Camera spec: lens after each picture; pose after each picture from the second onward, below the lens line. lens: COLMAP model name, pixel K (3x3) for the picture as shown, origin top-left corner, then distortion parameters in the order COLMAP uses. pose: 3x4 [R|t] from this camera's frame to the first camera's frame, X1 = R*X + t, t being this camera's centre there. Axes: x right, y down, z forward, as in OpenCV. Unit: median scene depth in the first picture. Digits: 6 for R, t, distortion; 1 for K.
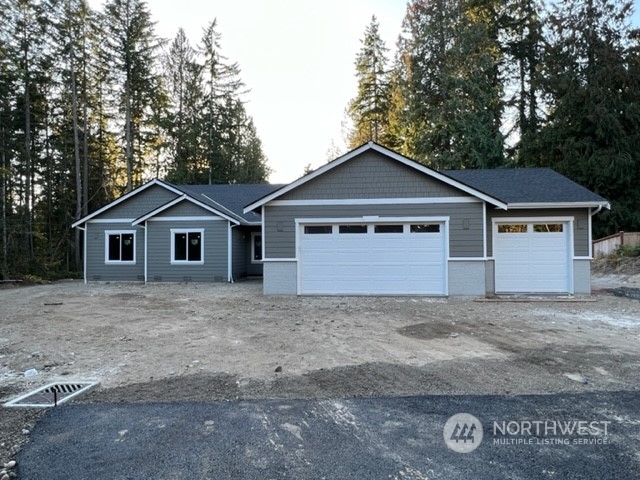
lens RADIAL K [[385.4, 0, 320.0], [0, 385.4, 240.0], [0, 0, 1]] dist [0.000536, -0.001269]
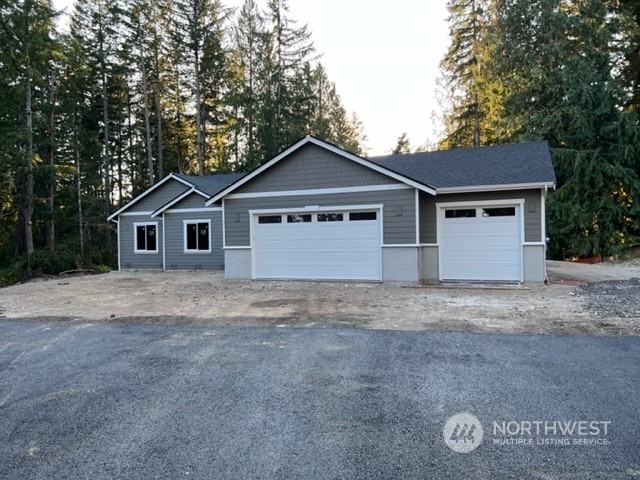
lens RADIAL K [[474.5, 0, 320.0], [0, 474.5, 240.0], [0, 0, 1]] dist [0.063211, -0.087533]
pose [[0.961221, -0.011331, -0.275548, 0.323087], [0.019510, 0.999446, 0.026961, -0.001656], [0.275089, -0.031291, 0.960909, -0.157221]]
